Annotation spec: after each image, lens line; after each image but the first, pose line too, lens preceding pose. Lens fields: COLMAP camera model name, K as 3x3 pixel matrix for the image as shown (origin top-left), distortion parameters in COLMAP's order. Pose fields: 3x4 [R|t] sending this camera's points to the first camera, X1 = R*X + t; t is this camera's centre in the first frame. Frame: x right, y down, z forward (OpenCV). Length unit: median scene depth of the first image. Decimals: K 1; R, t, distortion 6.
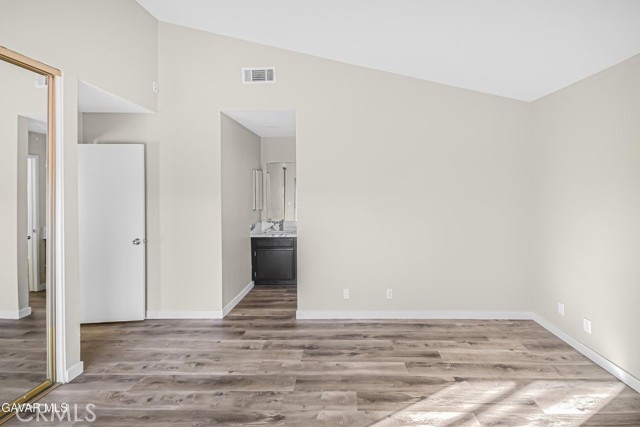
lens RADIAL K [[284.5, 0, 321.1], [0, 284.5, 192.6], [0, 0, 1]] dist [0.000829, 0.000061]
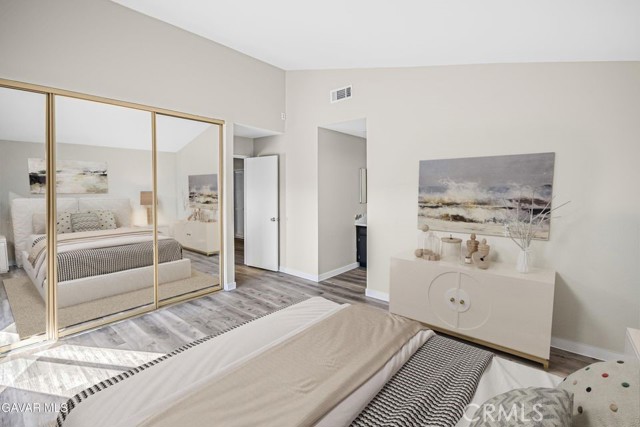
lens RADIAL K [[284.5, 0, 321.1], [0, 284.5, 192.6], [0, 0, 1]] dist [0.000829, 0.000061]
pose [[0.777807, 0.018731, -0.628224, 0.505956], [-0.007772, 0.999766, 0.020186, -0.005553], [0.628455, -0.010818, 0.777770, -0.030020]]
